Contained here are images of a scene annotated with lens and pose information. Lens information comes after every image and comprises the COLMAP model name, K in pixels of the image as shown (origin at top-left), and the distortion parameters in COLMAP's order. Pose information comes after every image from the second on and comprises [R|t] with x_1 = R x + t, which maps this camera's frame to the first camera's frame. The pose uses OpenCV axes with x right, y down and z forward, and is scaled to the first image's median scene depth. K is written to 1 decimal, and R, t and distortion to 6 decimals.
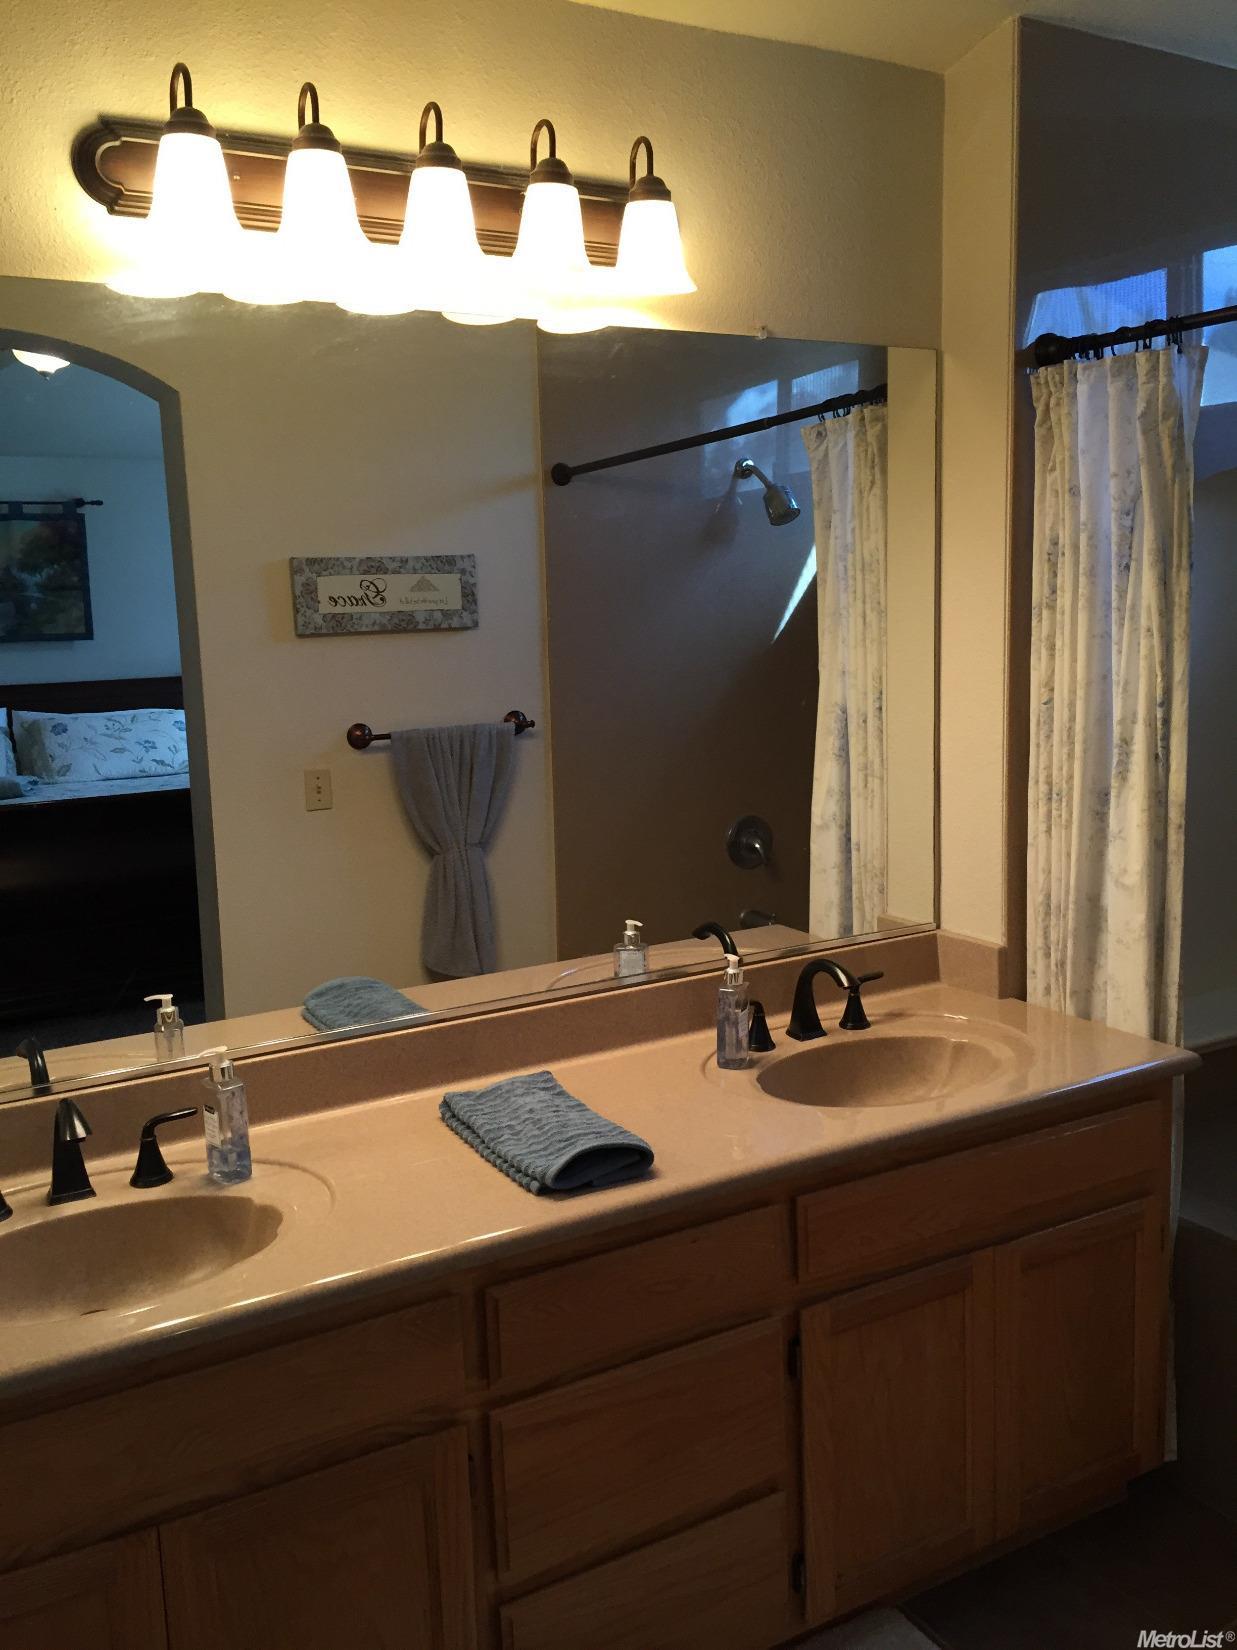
lens RADIAL K [[1410.4, 0, 620.1], [0, 1410.4, 834.0], [0, 0, 1]] dist [0.085514, -0.105753]
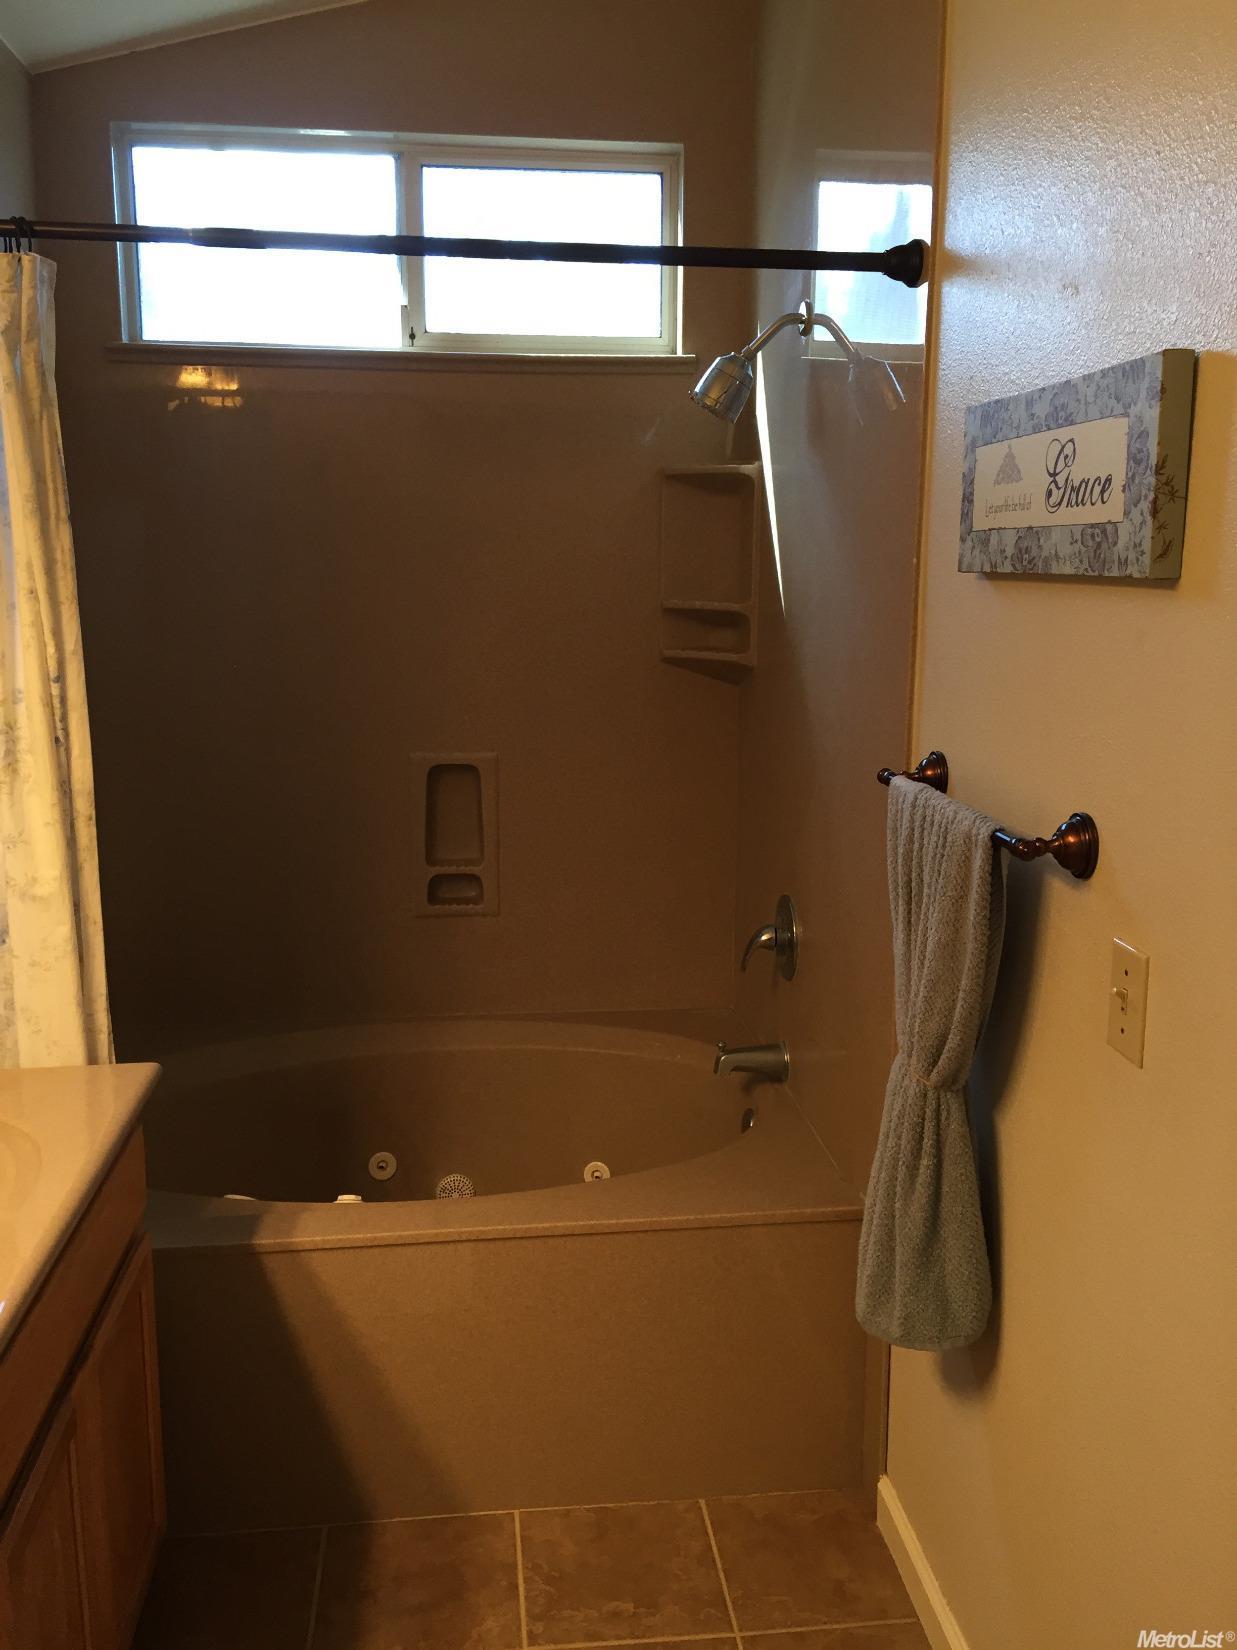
lens RADIAL K [[1410.4, 0, 618.2], [0, 1410.4, 836.5], [0, 0, 1]] dist [0.085514, -0.105753]
pose [[0.398081, -0.144469, 0.905903, -0.158066], [0.130249, 0.986418, 0.100074, -0.022850], [-0.908056, 0.078155, 0.411492, 0.200348]]
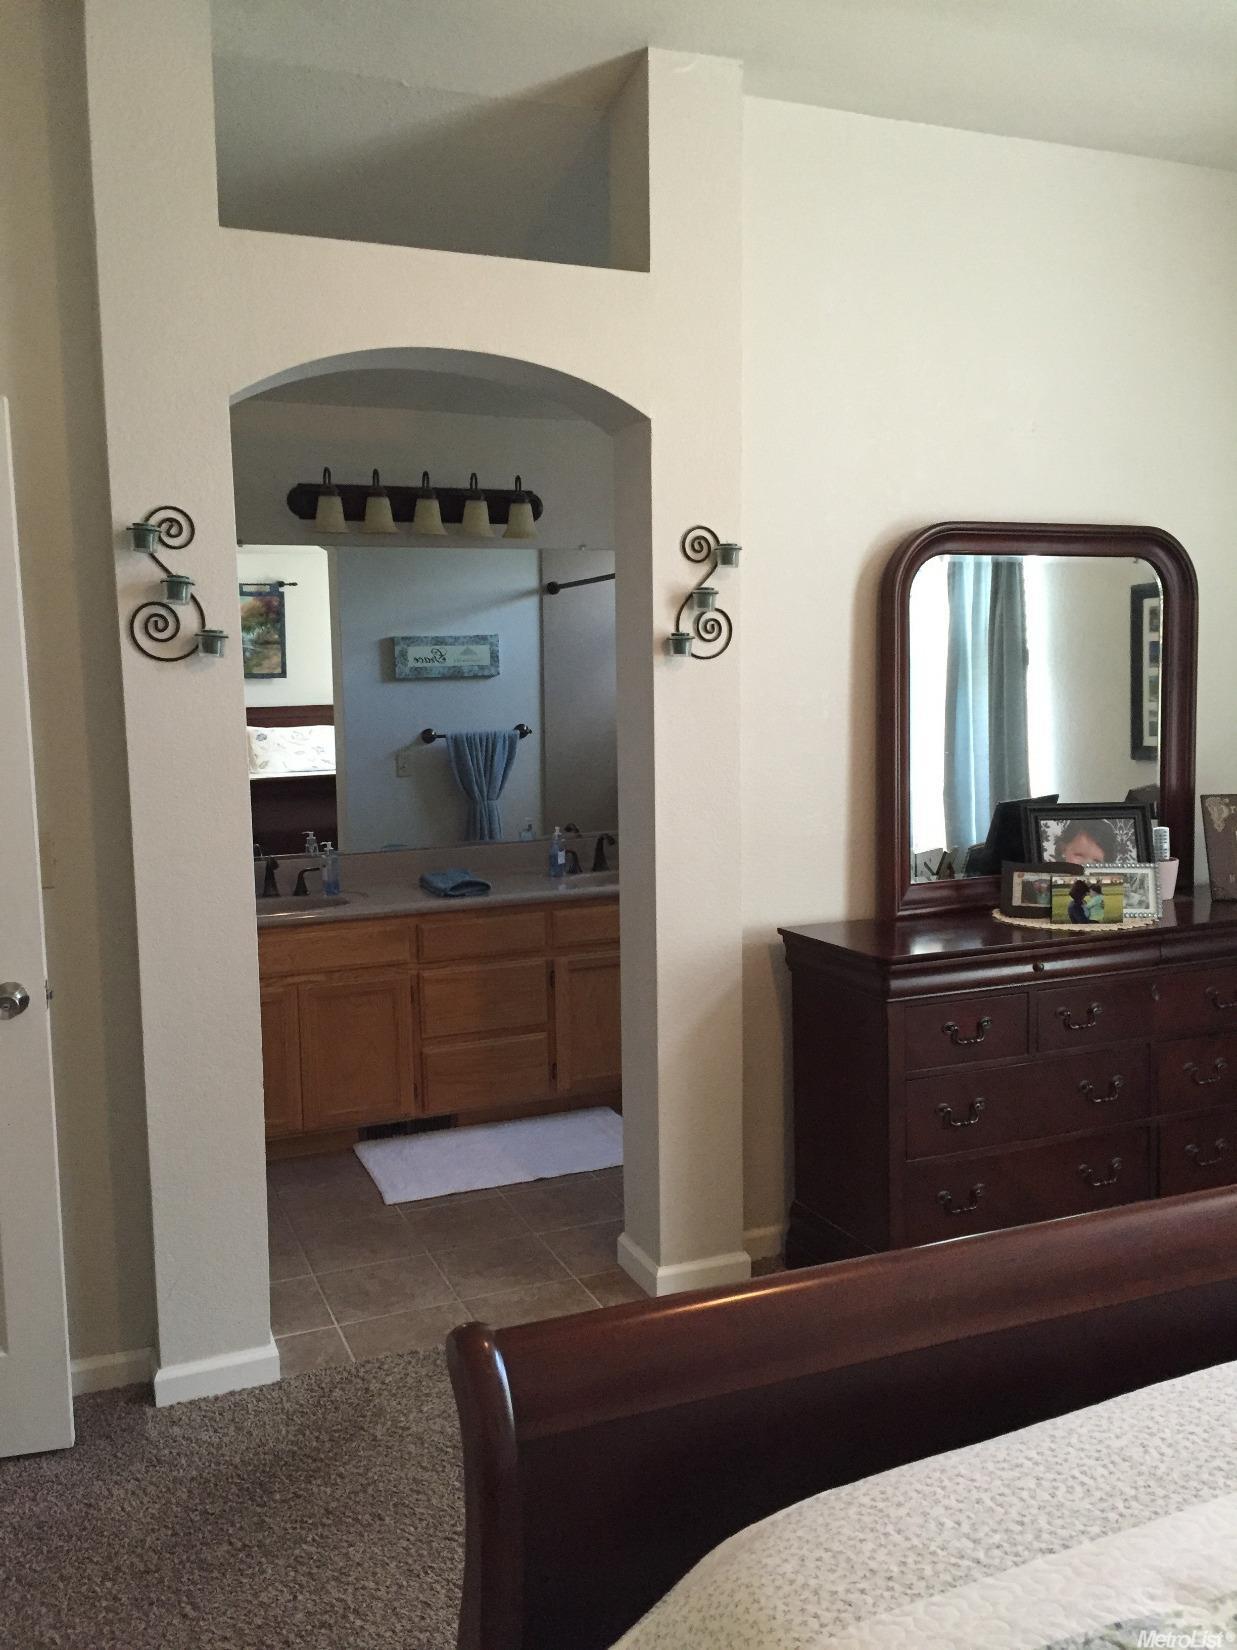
lens RADIAL K [[1410.4, 0, 616.9], [0, 1410.4, 811.1], [0, 0, 1]] dist [0.085514, -0.105753]
pose [[0.992464, 0.025821, -0.119787, 0.262462], [-0.030955, 0.998671, -0.041198, 0.089545], [0.118564, 0.044595, 0.991944, -0.717018]]
